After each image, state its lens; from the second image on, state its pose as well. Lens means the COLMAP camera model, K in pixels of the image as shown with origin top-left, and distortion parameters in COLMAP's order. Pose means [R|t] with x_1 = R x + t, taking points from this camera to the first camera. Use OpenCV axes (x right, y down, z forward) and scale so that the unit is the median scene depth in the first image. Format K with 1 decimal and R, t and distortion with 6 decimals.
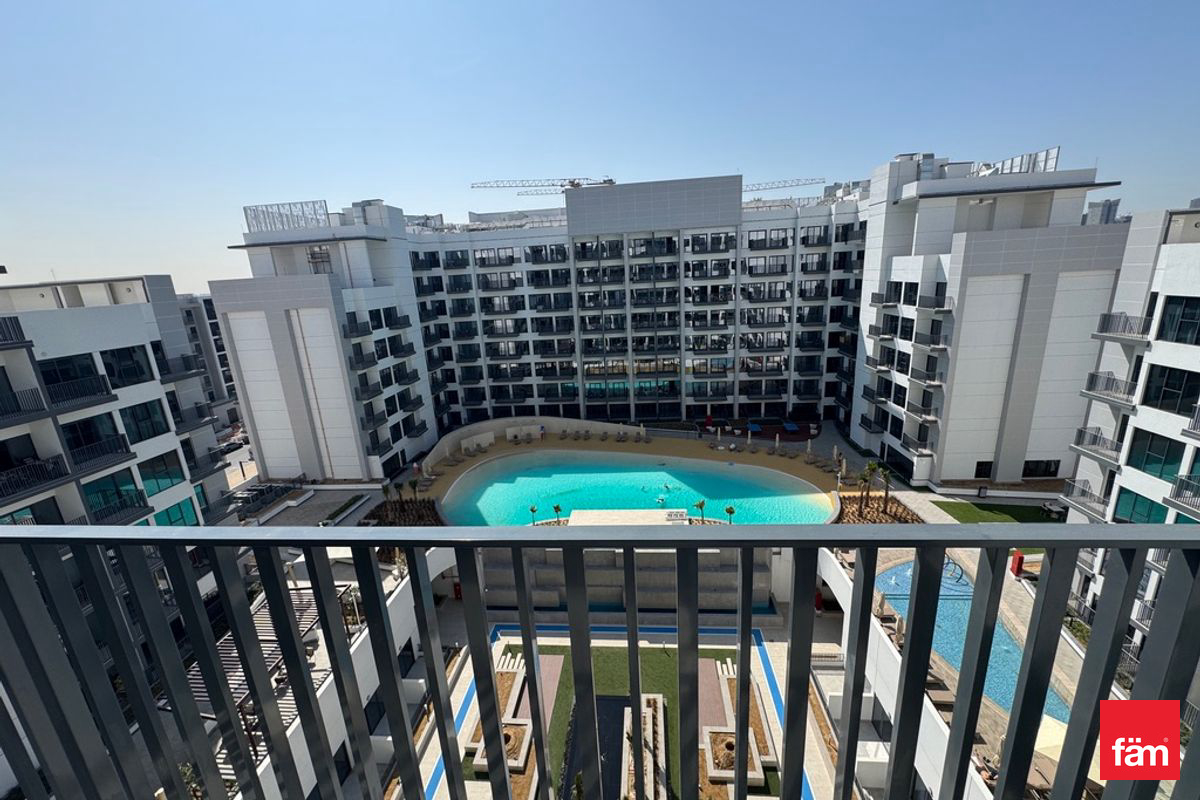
lens RADIAL K [[485.6, 0, 599.7], [0, 485.6, 396.4], [0, 0, 1]] dist [-0.001694, -0.001868]
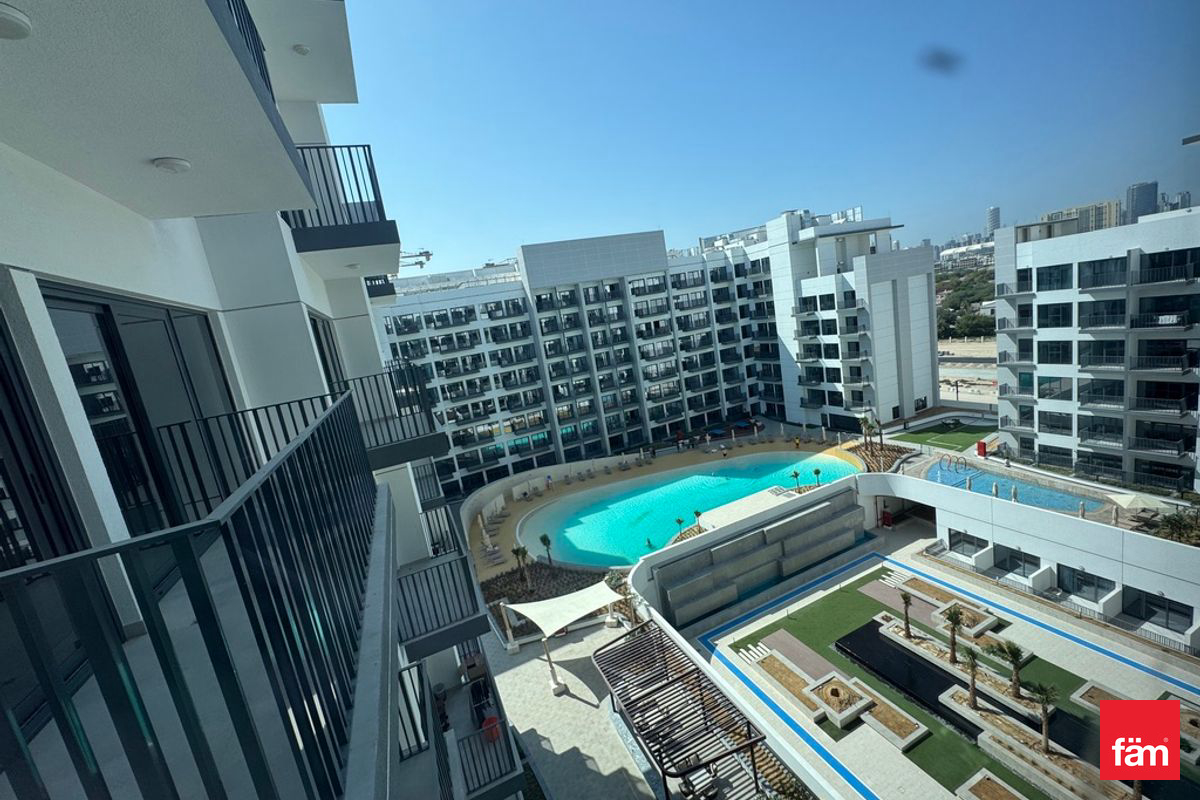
lens RADIAL K [[485.6, 0, 598.8], [0, 485.6, 396.7], [0, 0, 1]] dist [-0.001694, -0.001868]
pose [[0.869029, -0.169972, 0.464648, -0.494051], [0.234220, 0.968570, -0.083750, 0.013773], [-0.435809, 0.181611, 0.881526, 0.071368]]
